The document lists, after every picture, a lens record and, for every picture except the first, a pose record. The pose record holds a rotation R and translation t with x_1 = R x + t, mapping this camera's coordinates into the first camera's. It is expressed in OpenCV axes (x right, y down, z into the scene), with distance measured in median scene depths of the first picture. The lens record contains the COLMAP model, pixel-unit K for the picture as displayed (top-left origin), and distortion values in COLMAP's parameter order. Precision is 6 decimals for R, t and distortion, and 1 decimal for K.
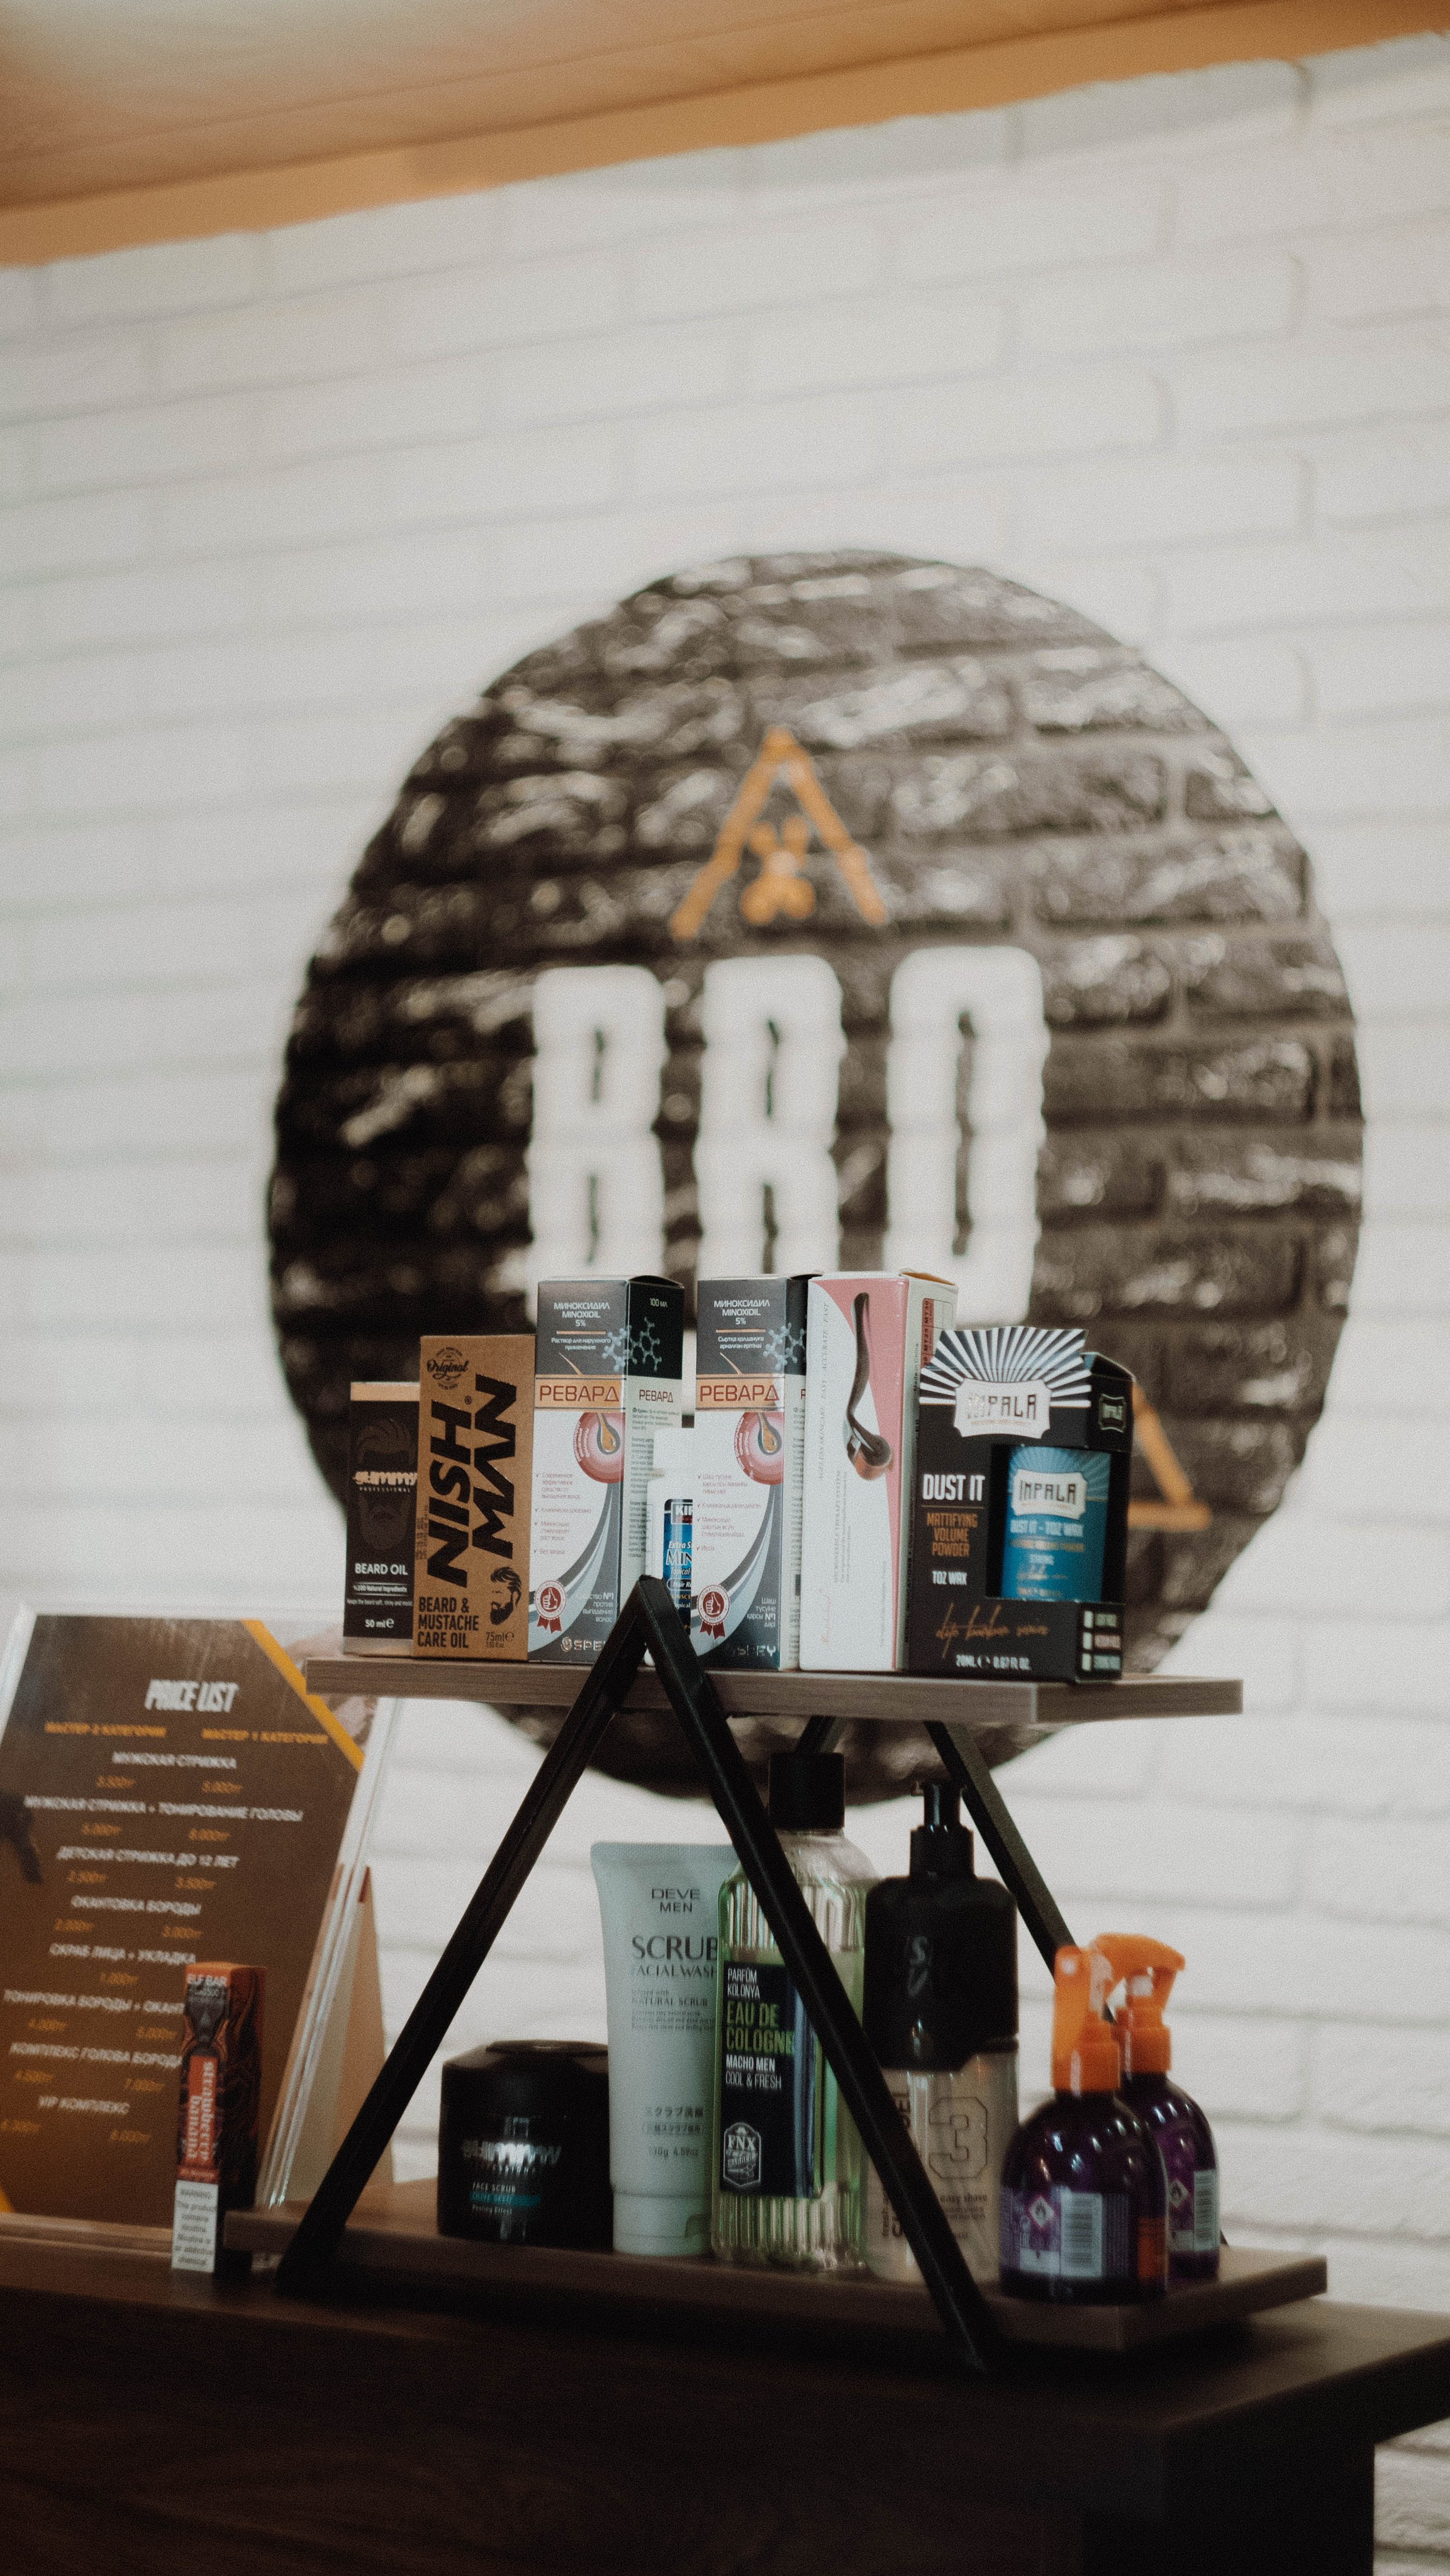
lens RADIAL K [[4572.4, 0, 725.0], [0, 4572.4, 1288.0], [0, 0, 1]] dist [0.035653, 0.045105]
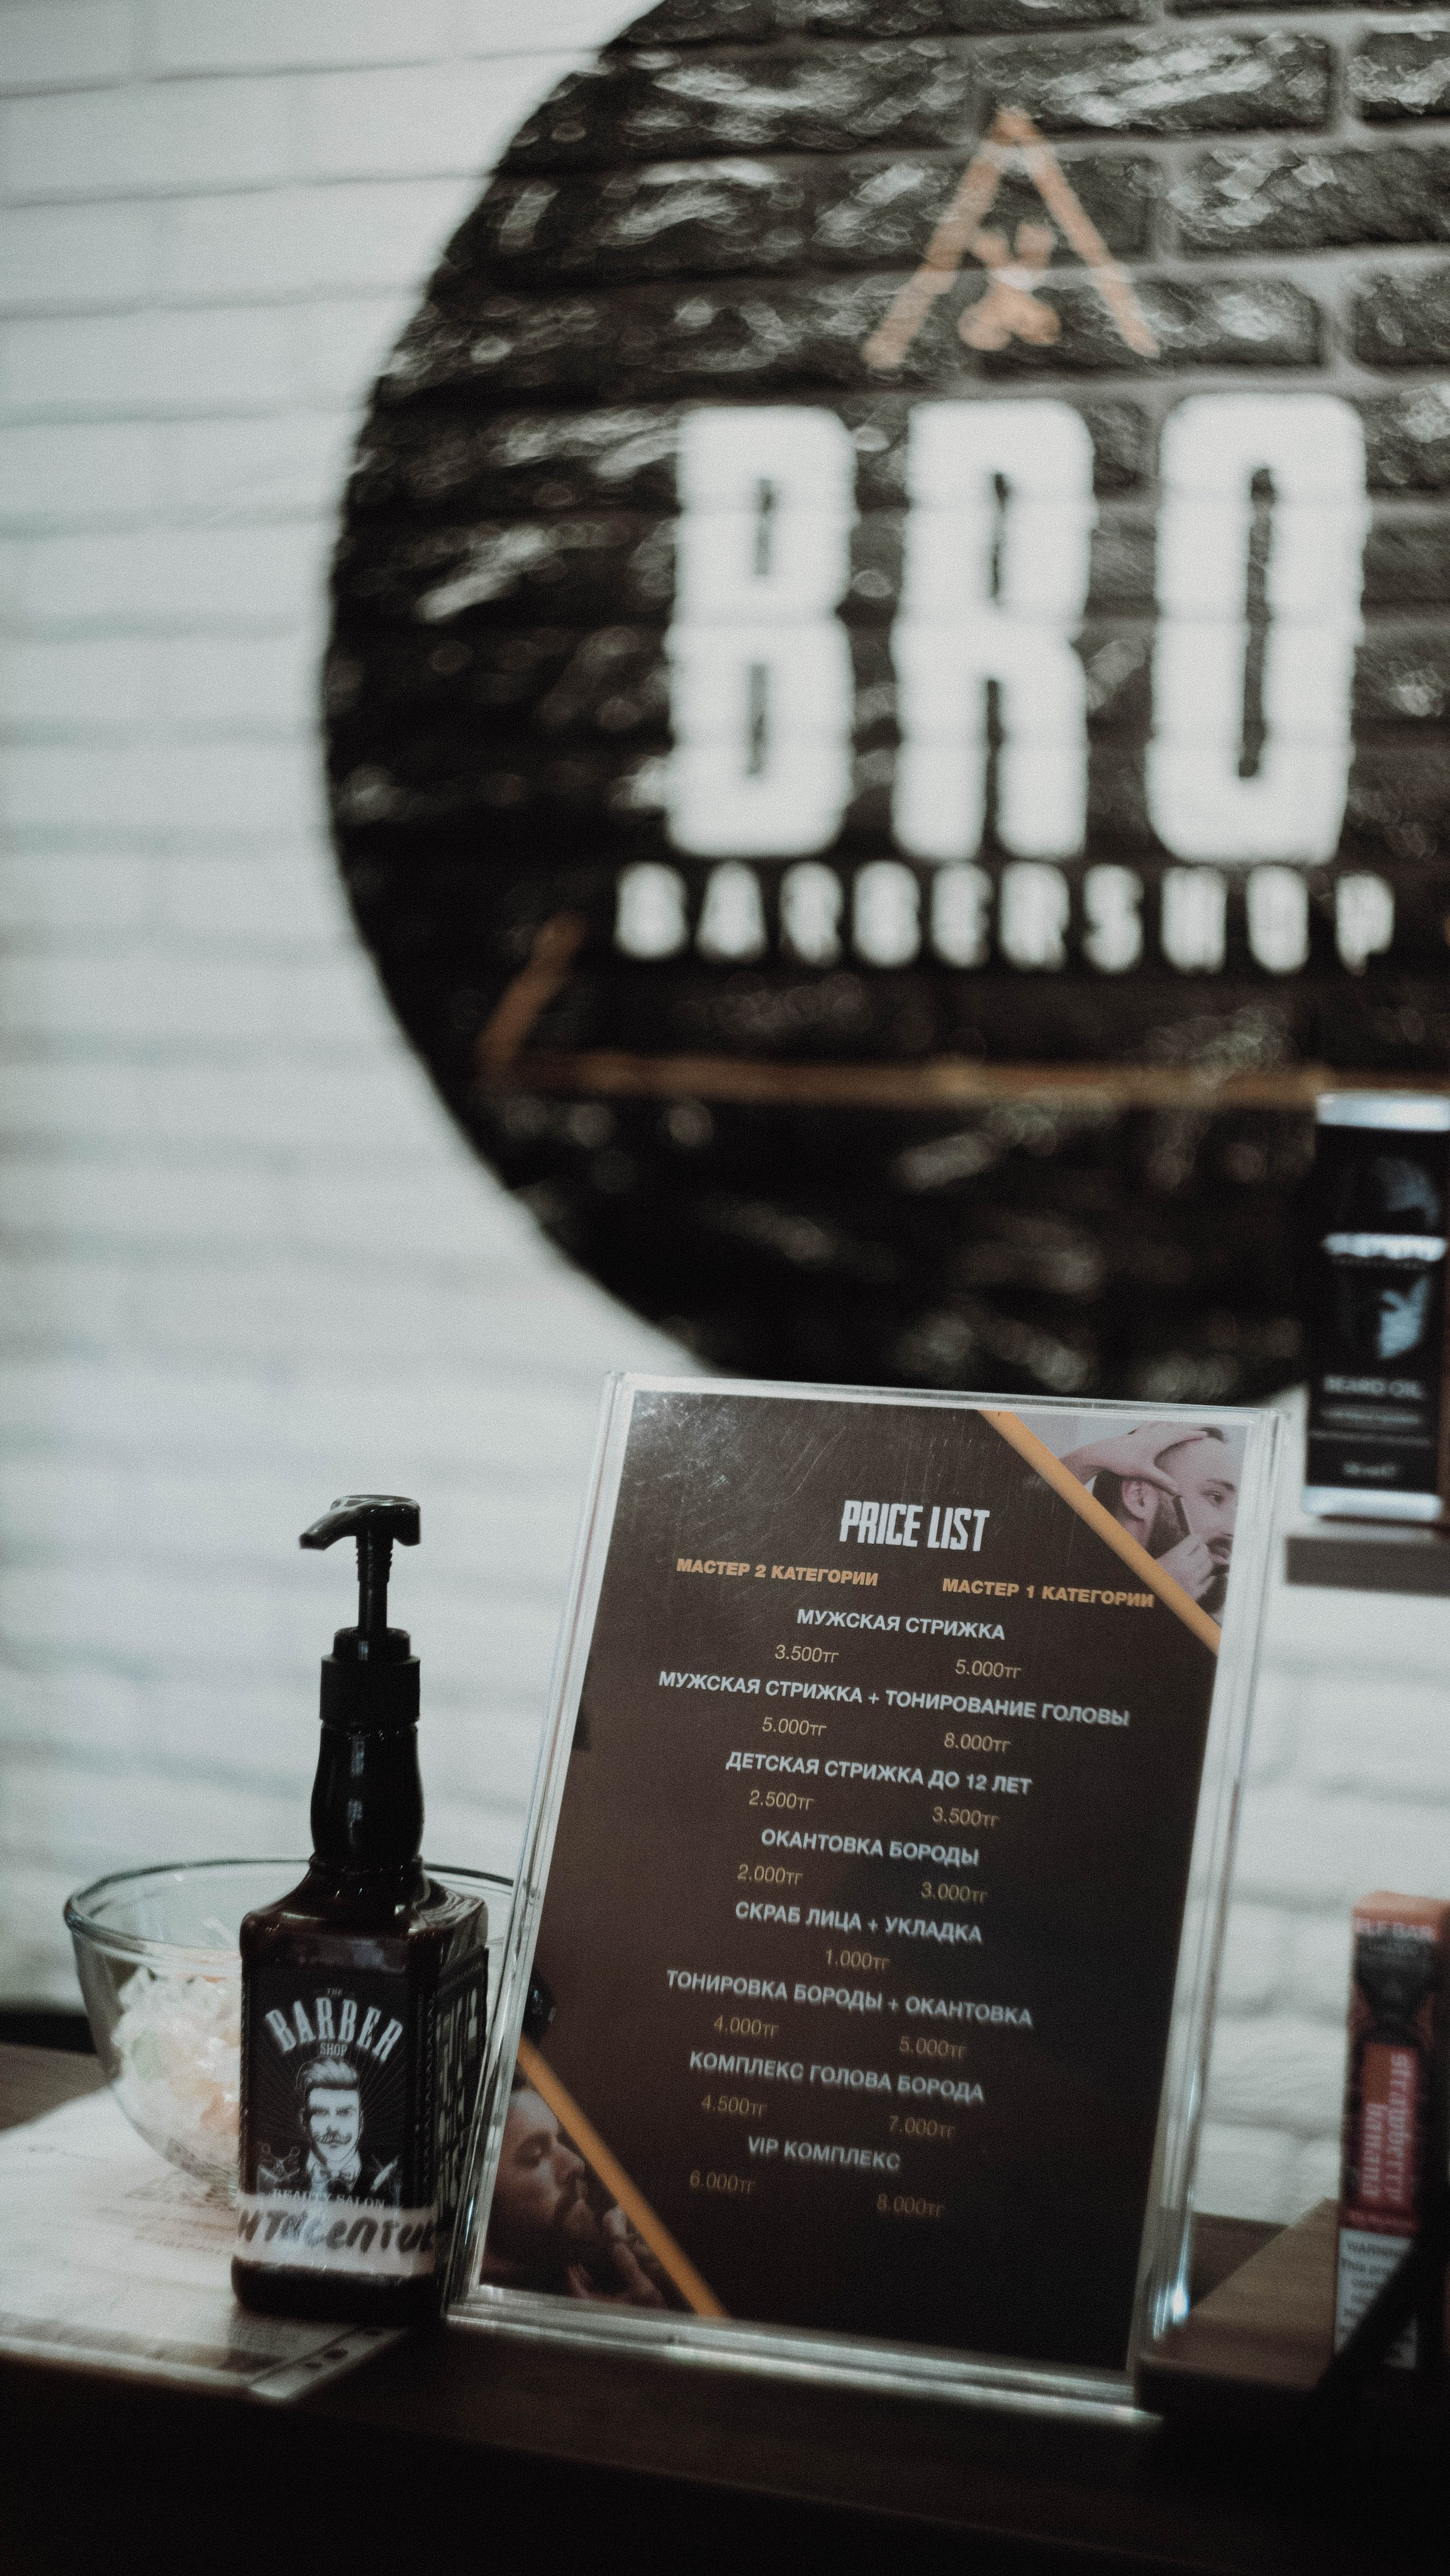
lens RADIAL K [[4364.8, 0, 725.0], [0, 4364.8, 1288.0], [0, 0, 1]] dist [0.042752, 0.097887]
pose [[0.991938, -0.005778, 0.126595, -0.138772], [-0.011248, 0.991003, 0.133365, -0.019218], [-0.126227, -0.133713, 0.982948, 0.230311]]
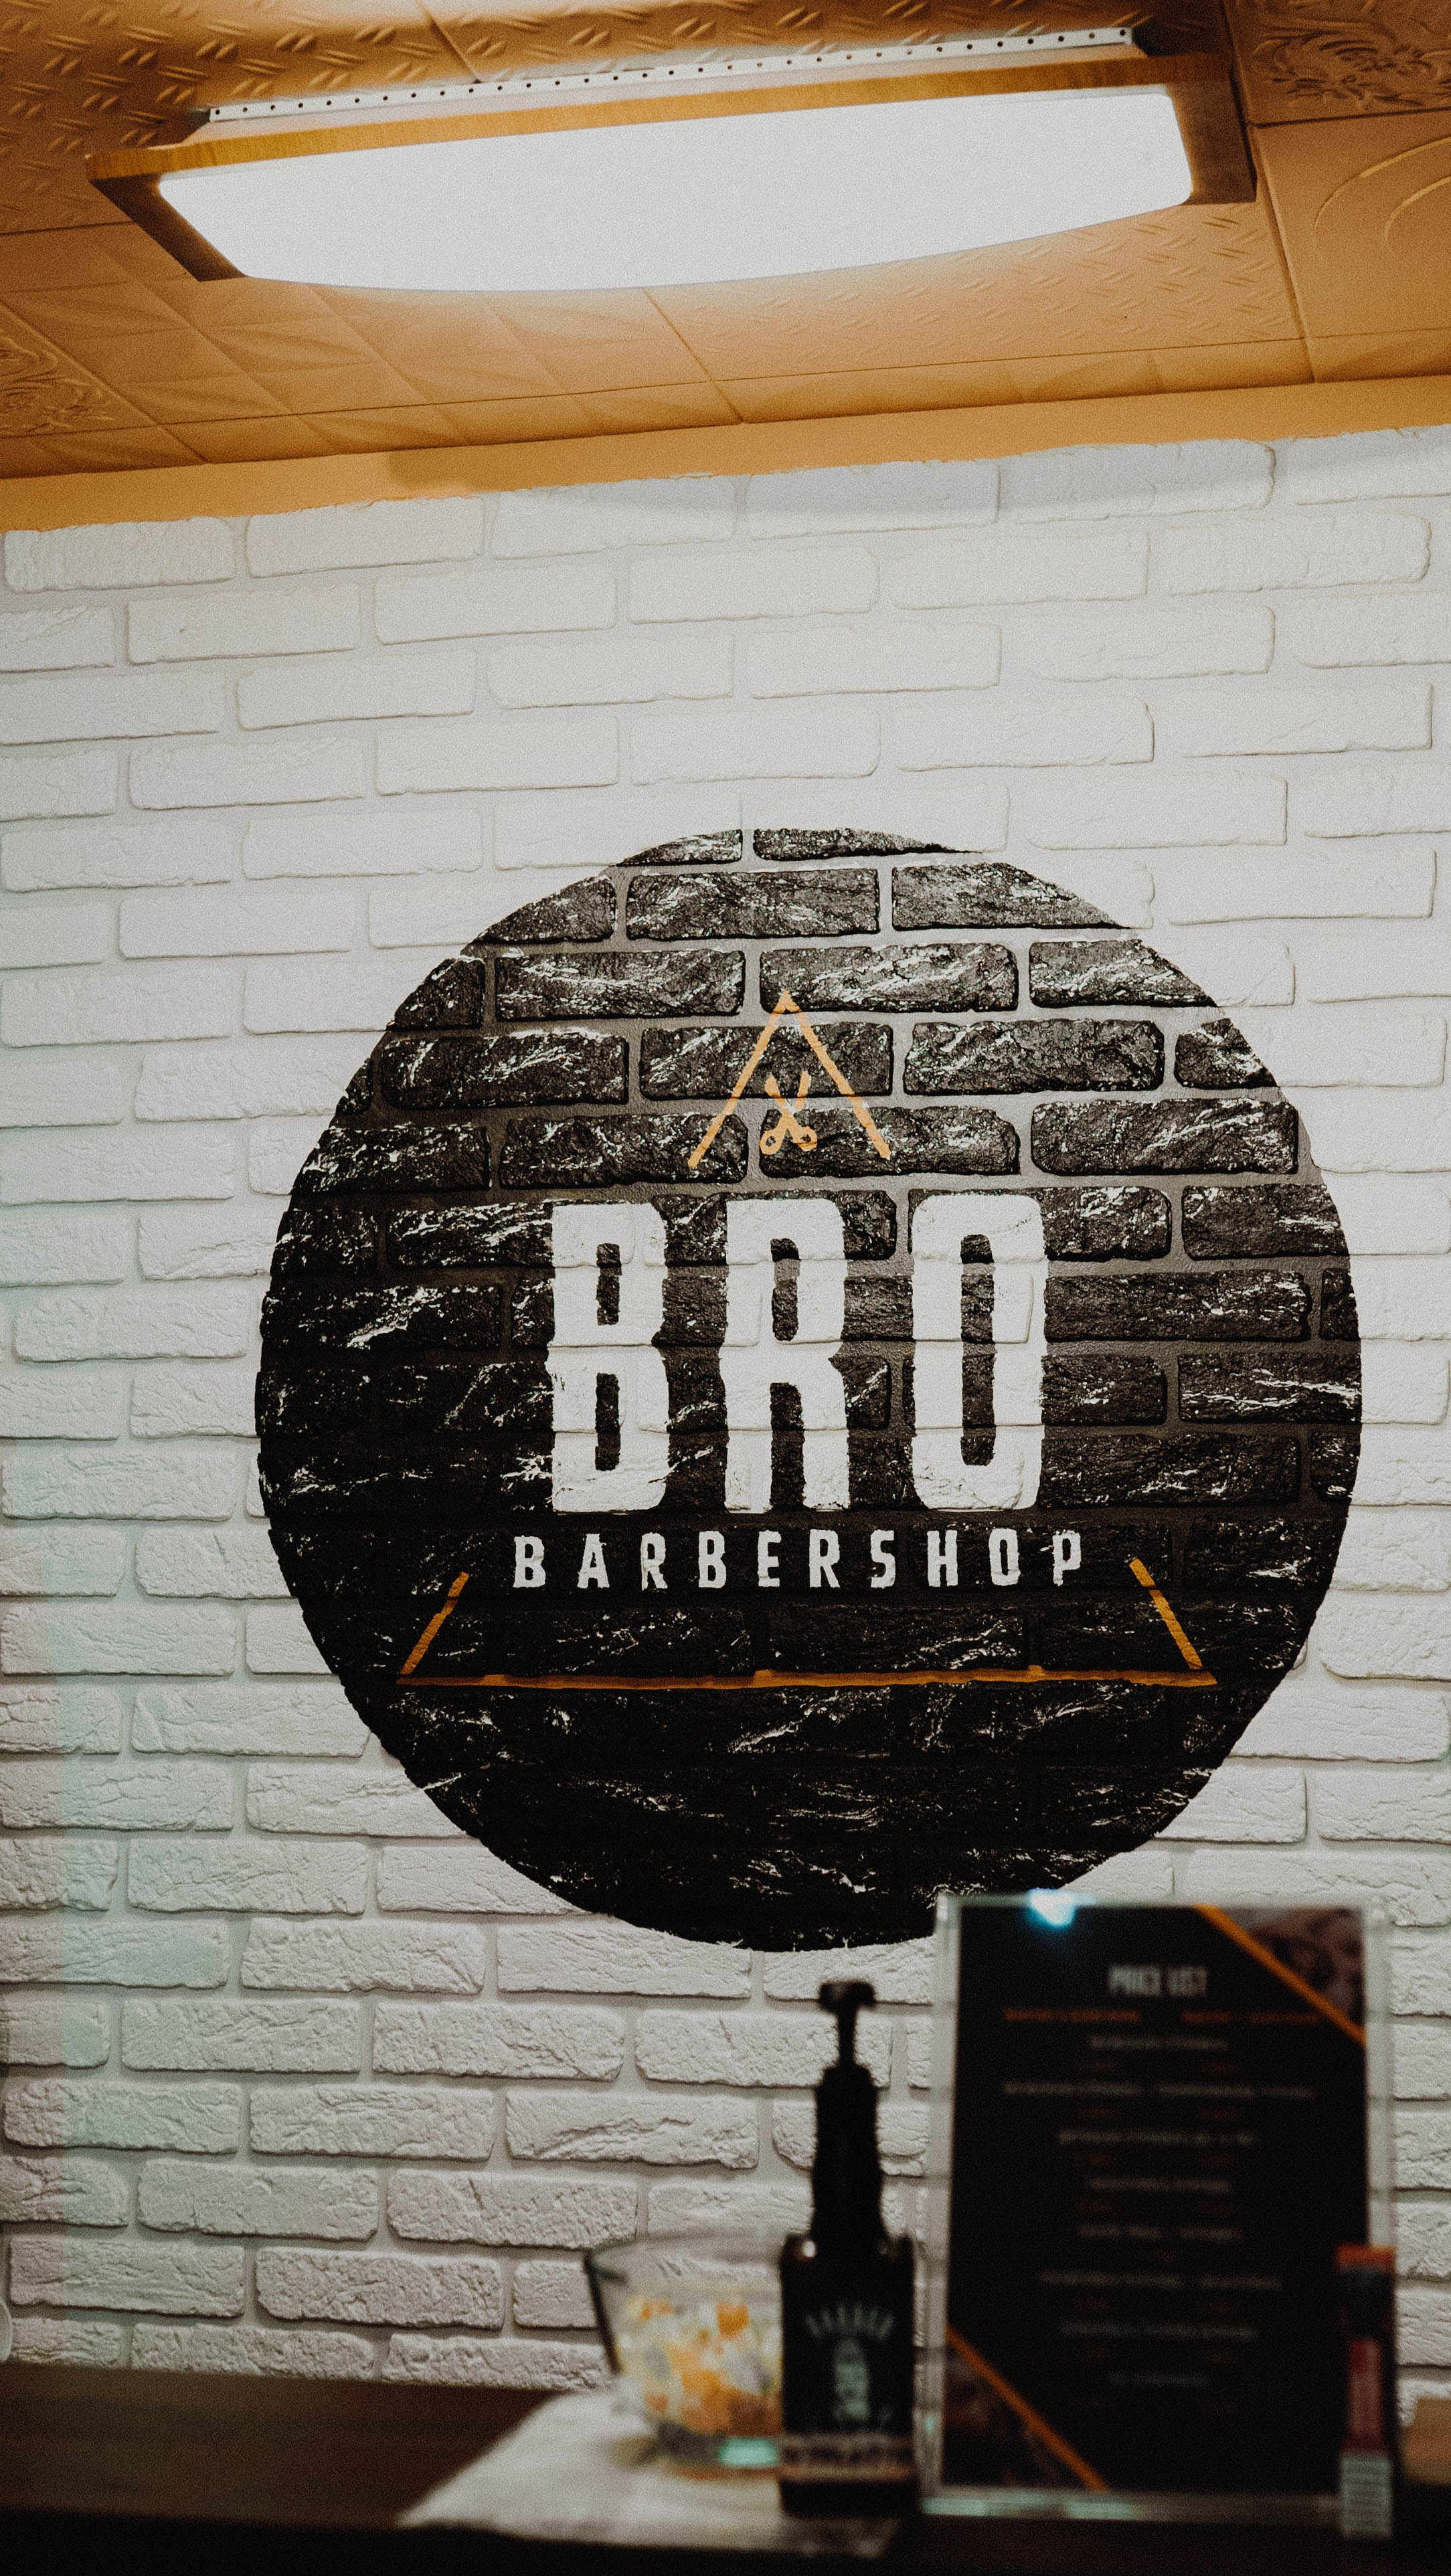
lens RADIAL K [[3804.8, 0, 725.5], [0, 3804.8, 1288.0], [0, 0, 1]] dist [-0.072476, 0.009907]
pose [[0.950429, -0.005918, 0.310886, -0.300422], [0.008900, 0.999927, -0.008176, -0.041175], [-0.310815, 0.010537, 0.950412, 0.113567]]
